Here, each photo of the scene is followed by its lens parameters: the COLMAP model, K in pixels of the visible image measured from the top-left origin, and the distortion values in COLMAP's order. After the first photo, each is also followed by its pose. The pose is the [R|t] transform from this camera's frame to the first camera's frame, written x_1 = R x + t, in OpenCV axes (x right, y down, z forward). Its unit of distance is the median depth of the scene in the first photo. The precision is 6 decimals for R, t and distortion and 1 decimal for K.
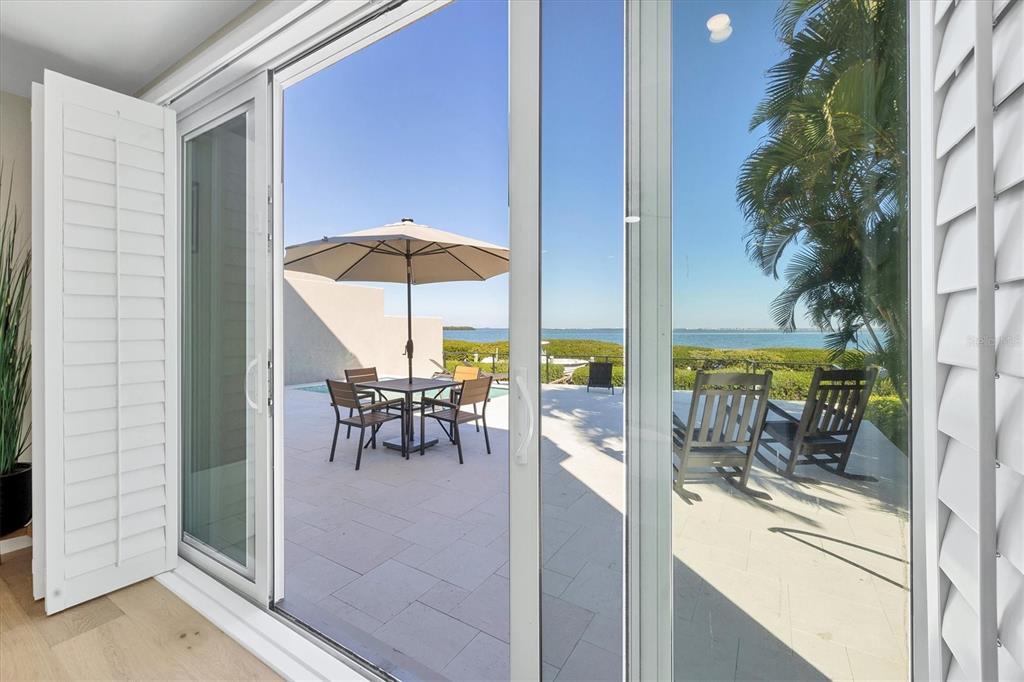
lens RADIAL K [[418.3, 0, 514.0], [0, 418.3, 338.4], [0, 0, 1]] dist [0.004849, -0.000016]
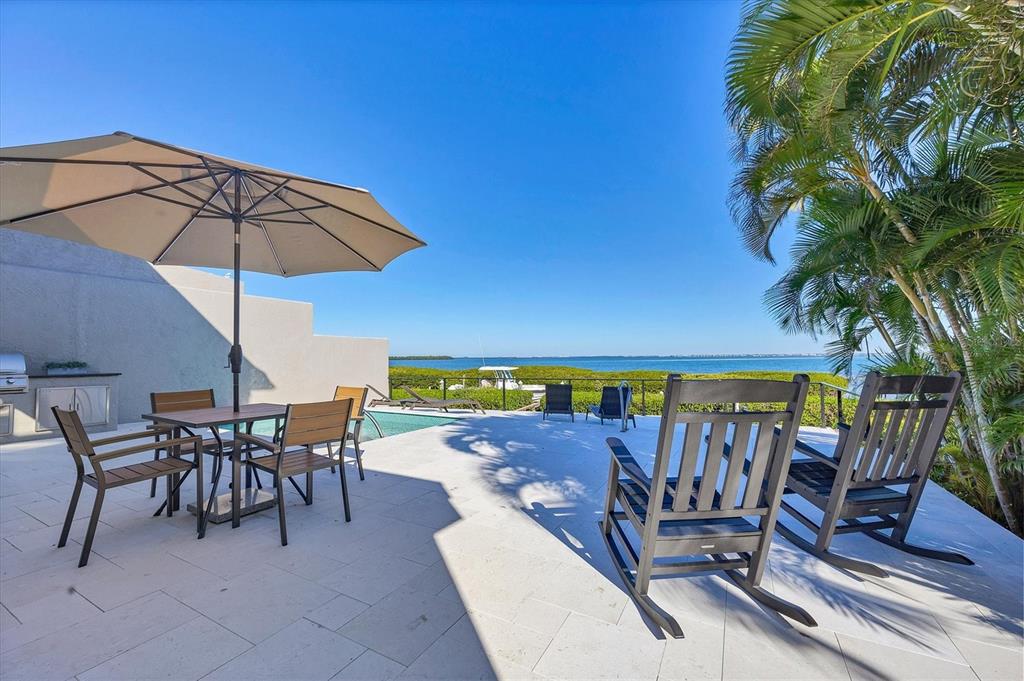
lens RADIAL K [[418.3, 0, 510.0], [0, 418.3, 348.4], [0, 0, 1]] dist [0.004849, -0.000016]
pose [[0.998759, -0.008980, 0.048981, 0.163200], [0.011089, 0.999016, -0.042944, 0.047589], [-0.048547, 0.043434, 0.997876, 0.367869]]
